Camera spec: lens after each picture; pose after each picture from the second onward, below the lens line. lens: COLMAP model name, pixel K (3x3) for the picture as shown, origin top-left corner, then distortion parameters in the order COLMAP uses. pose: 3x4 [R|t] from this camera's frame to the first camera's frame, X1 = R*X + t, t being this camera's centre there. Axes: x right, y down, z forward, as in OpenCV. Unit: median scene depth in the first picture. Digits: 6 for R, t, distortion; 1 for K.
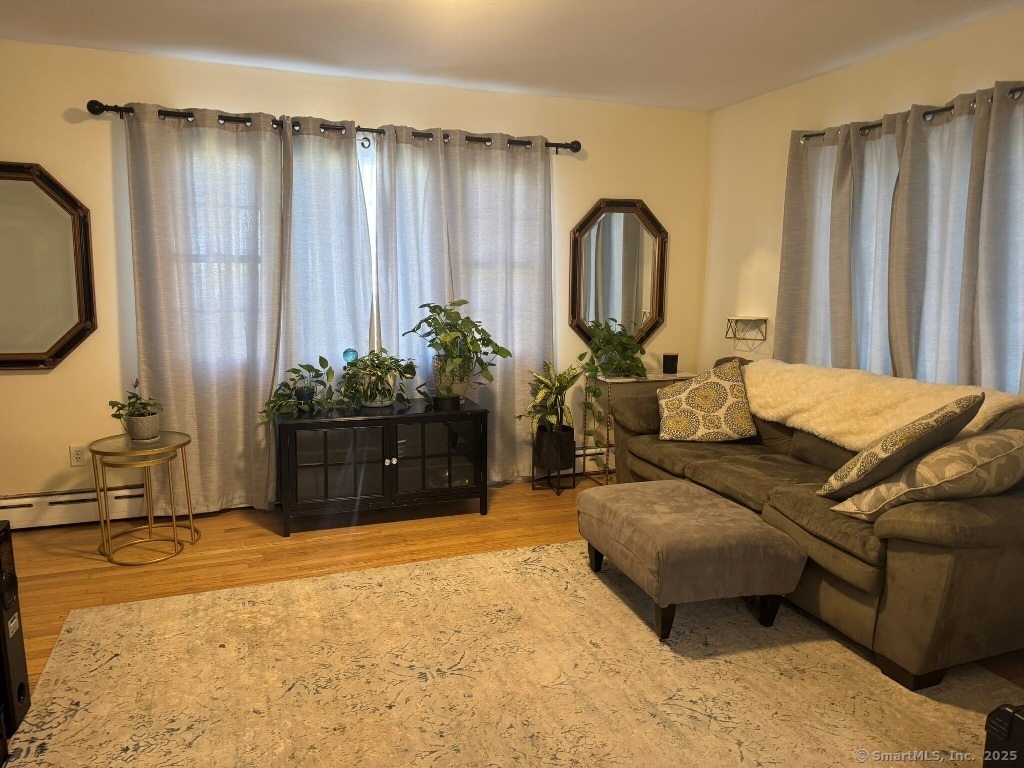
lens RADIAL K [[722.3, 0, 512.0], [0, 722.3, 384.0], [0, 0, 1]] dist [0.074999, -0.084532]
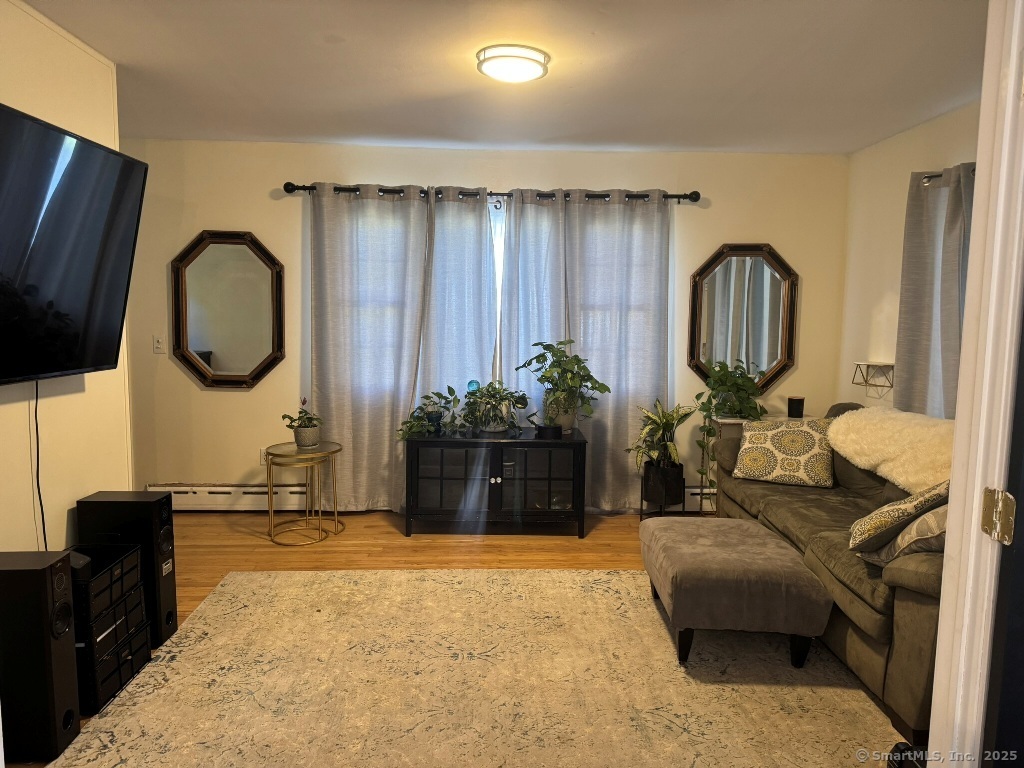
lens RADIAL K [[720.3, 0, 512.0], [0, 720.3, 384.0], [0, 0, 1]] dist [0.184378, -0.340995]
pose [[0.948656, 0.036175, -0.314233, 0.214960], [-0.052757, 0.997619, -0.044423, 0.005600], [0.311878, 0.058720, 0.948306, -0.083551]]
